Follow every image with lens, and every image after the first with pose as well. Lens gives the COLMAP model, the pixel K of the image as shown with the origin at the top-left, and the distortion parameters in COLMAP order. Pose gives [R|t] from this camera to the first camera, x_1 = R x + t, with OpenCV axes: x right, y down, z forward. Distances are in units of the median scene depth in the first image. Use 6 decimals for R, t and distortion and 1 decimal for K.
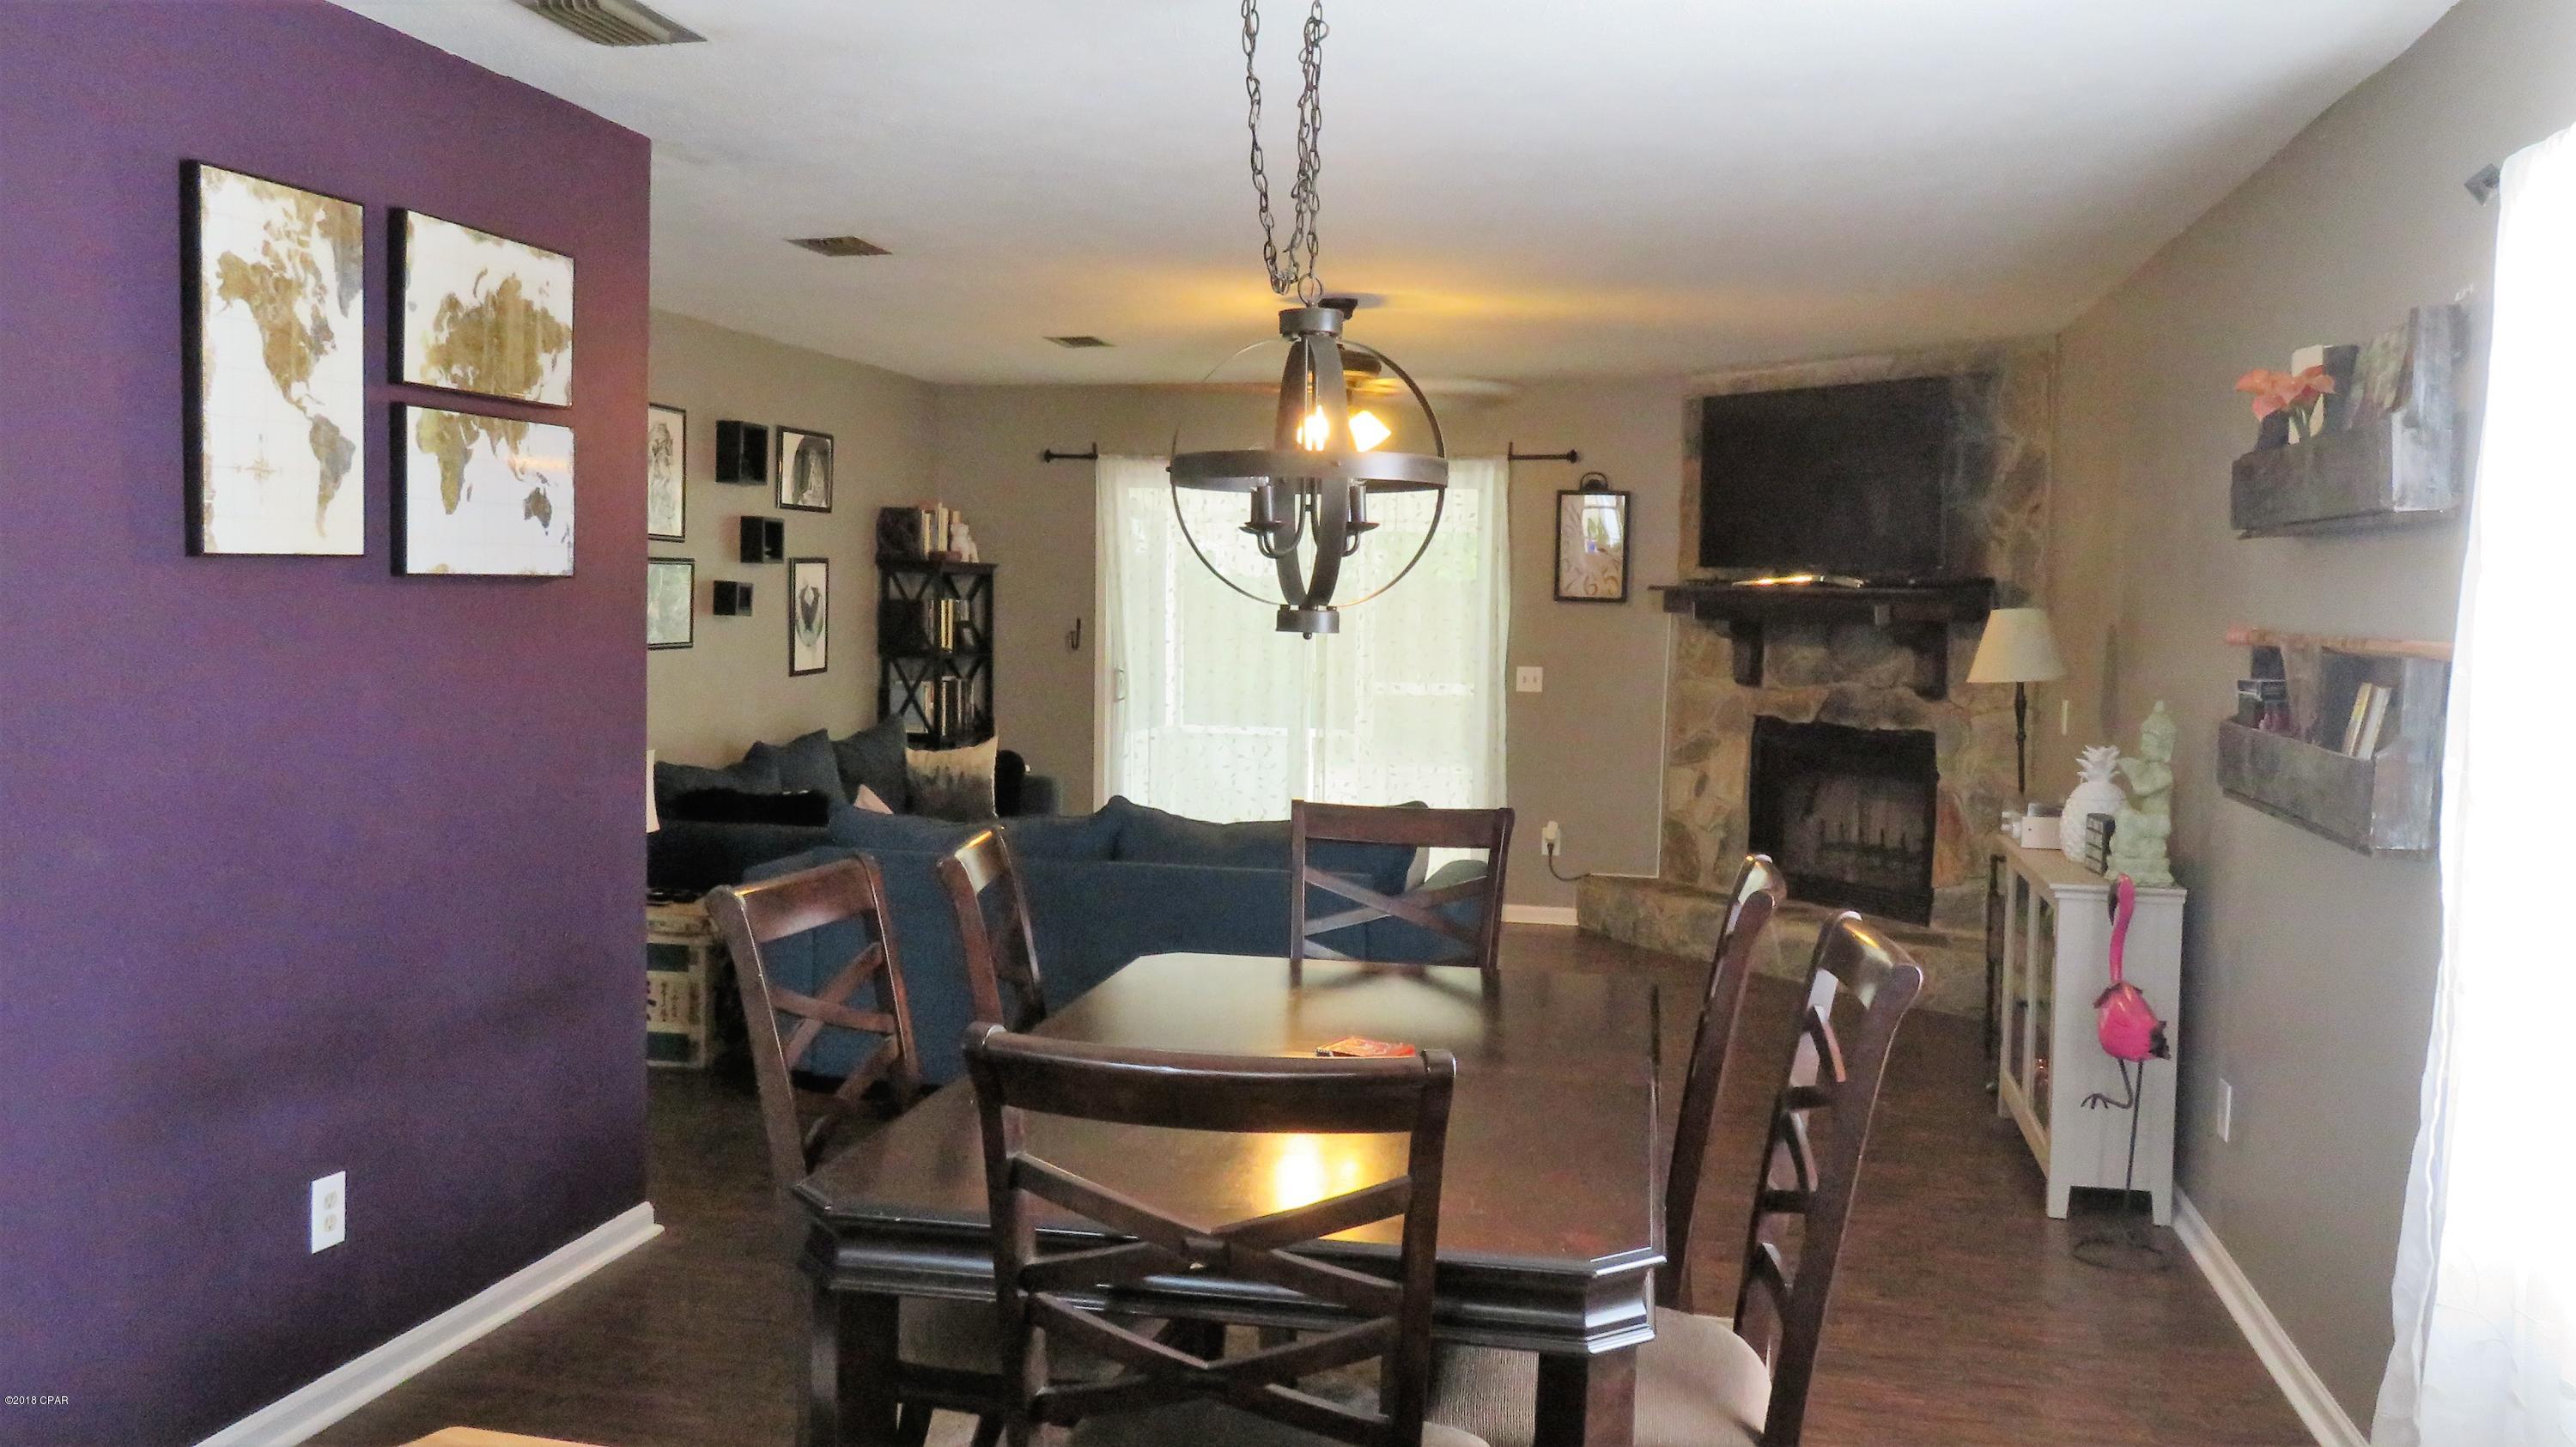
lens RADIAL K [[2009.1, 0, 1179.6], [0, 2009.1, 686.7], [0, 0, 1]] dist [-0.007025, 0.000774]
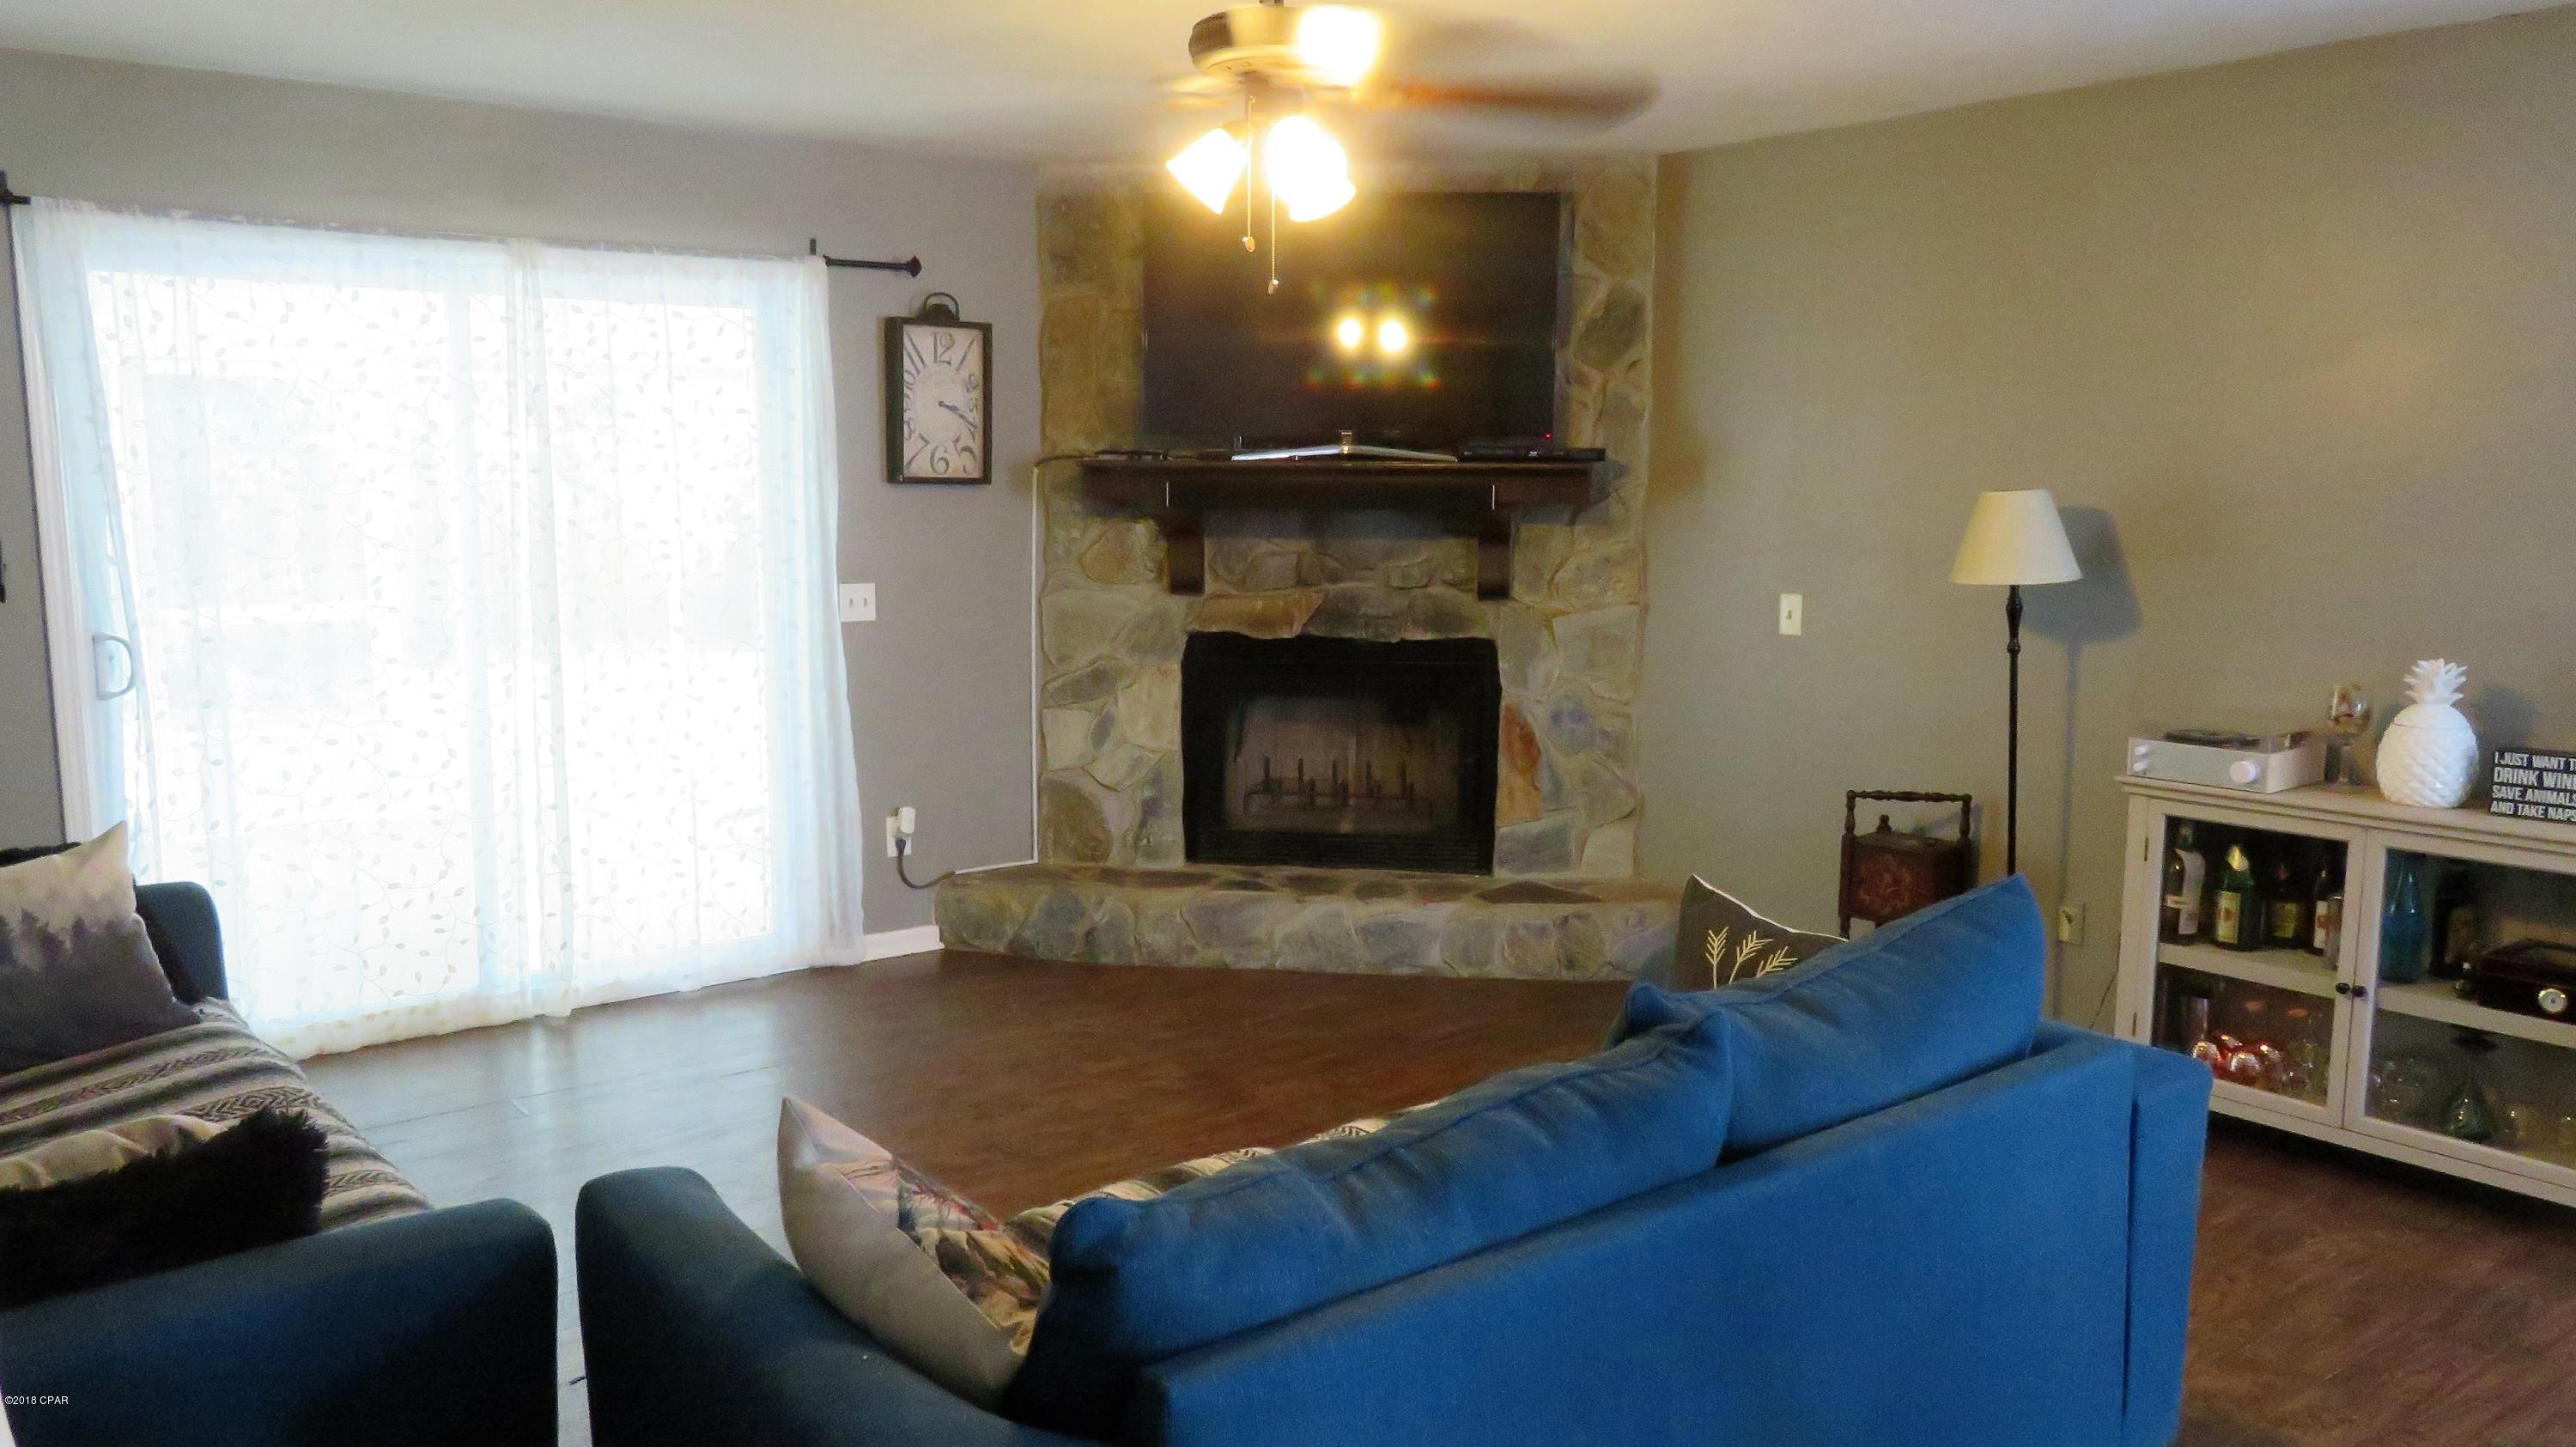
lens RADIAL K [[1877.3, 0, 1270.1], [0, 1877.3, 718.7], [0, 0, 1]] dist [-0.022306, 0.019870]
pose [[0.606143, -0.117334, 0.786653, -0.255314], [0.044412, 0.992509, 0.113817, -0.032529], [-0.794115, -0.034052, 0.606813, 0.547085]]
